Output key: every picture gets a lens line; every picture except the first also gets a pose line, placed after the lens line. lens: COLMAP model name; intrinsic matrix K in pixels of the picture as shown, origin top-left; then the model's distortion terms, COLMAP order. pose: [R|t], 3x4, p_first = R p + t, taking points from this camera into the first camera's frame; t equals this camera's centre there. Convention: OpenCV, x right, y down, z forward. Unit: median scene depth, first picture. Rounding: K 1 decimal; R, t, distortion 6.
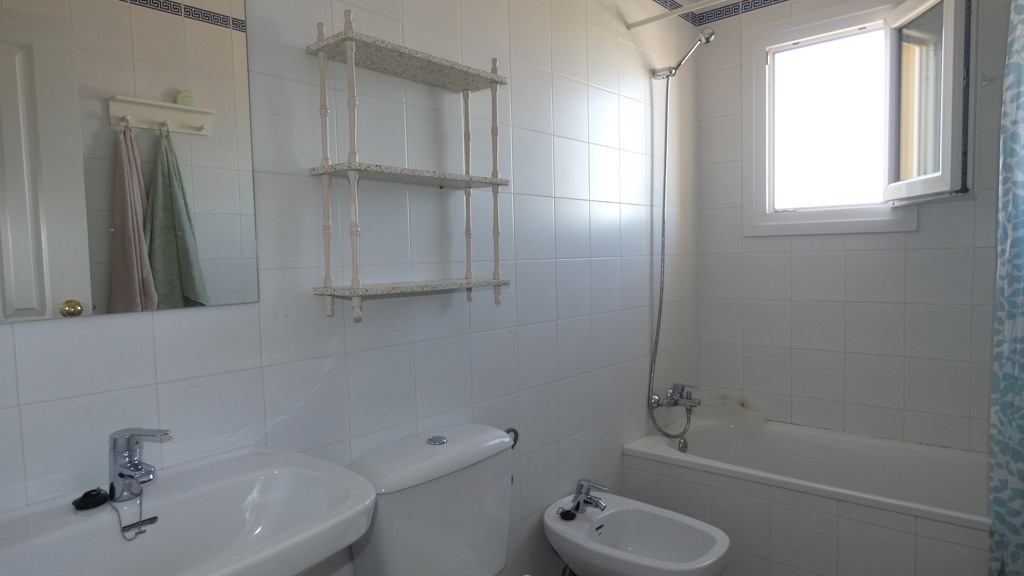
lens RADIAL K [[621.8, 0, 512.0], [0, 621.8, 288.0], [0, 0, 1]] dist [-0.003542, 0.000896]
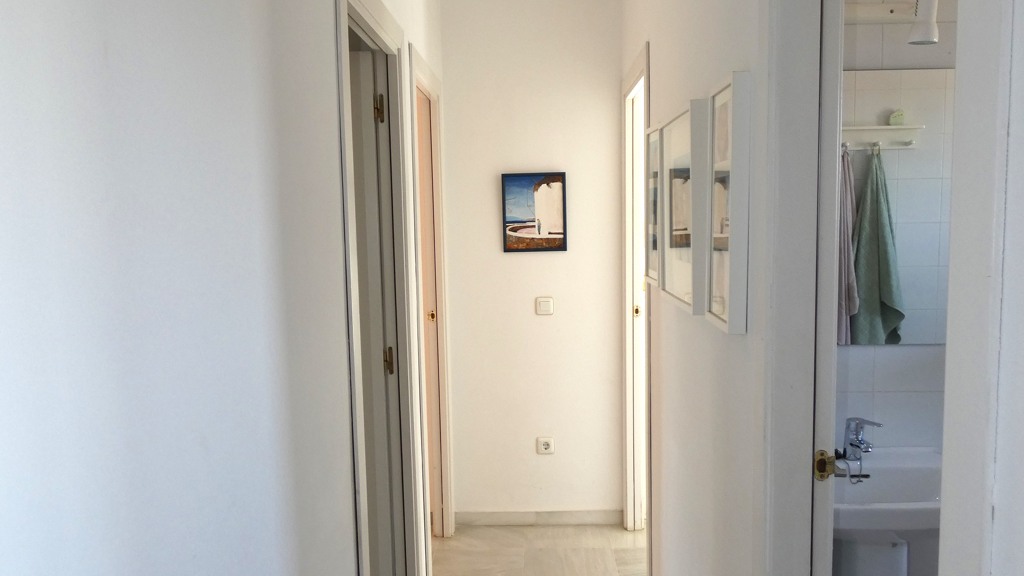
lens RADIAL K [[824.5, 0, 512.0], [0, 824.5, 288.0], [0, 0, 1]] dist [0.001151, 0.001303]
pose [[0.632923, 0.093178, -0.768587, 0.183391], [-0.044096, 0.995458, 0.084370, -0.105818], [0.772958, -0.019508, 0.634158, -0.441489]]
